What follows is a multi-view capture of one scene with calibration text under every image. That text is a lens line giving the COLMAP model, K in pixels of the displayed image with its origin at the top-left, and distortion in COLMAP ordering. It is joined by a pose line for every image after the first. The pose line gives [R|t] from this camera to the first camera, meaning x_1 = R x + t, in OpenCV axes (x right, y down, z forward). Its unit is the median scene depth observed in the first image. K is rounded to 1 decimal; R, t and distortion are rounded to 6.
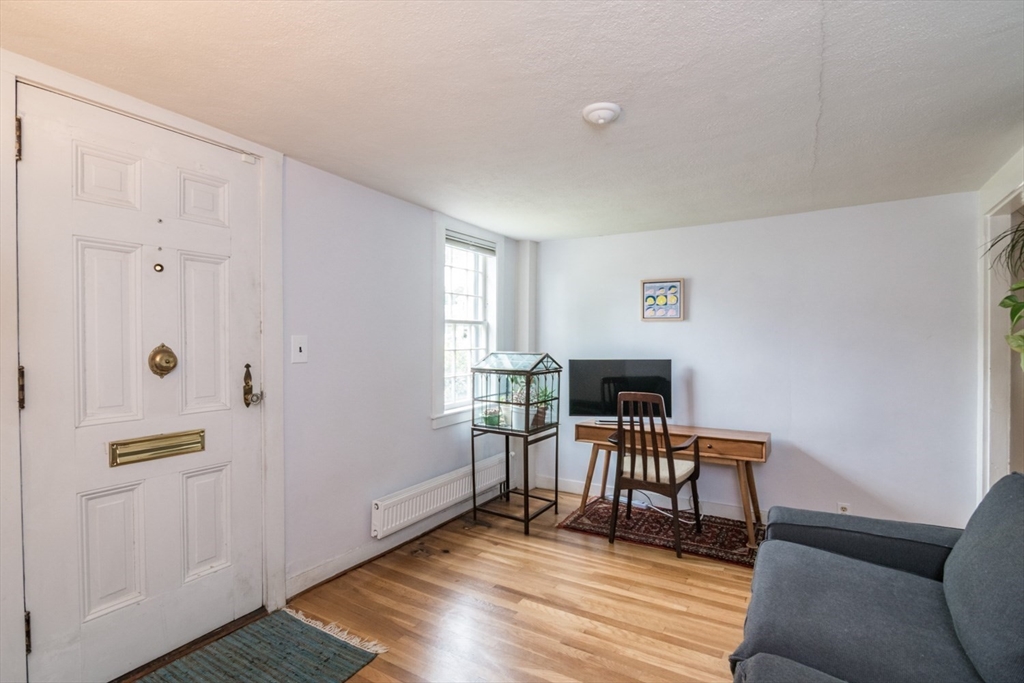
lens RADIAL K [[508.8, 0, 512.0], [0, 508.8, 341.5], [0, 0, 1]] dist [-0.003387, -0.000872]
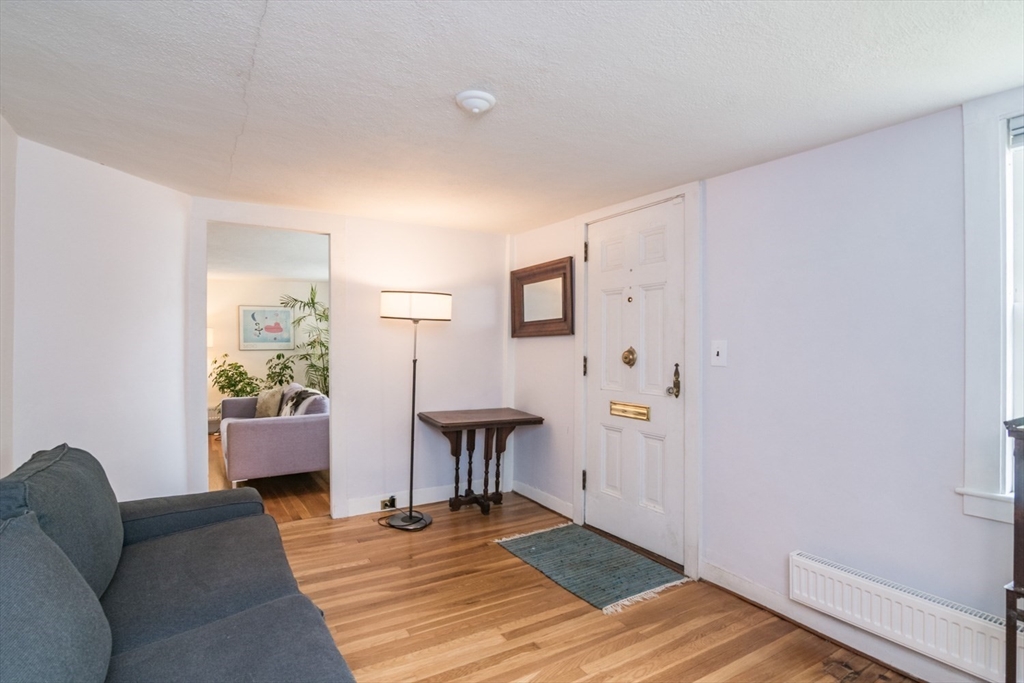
lens RADIAL K [[511.7, 0, 498.5], [0, 511.7, 353.1], [0, 0, 1]] dist [-0.002220, -0.001163]
pose [[-0.474883, 0.002995, -0.880044, 0.813559], [-0.017219, 0.999771, 0.012694, 0.009927], [0.879881, 0.021181, -0.474722, 1.225350]]
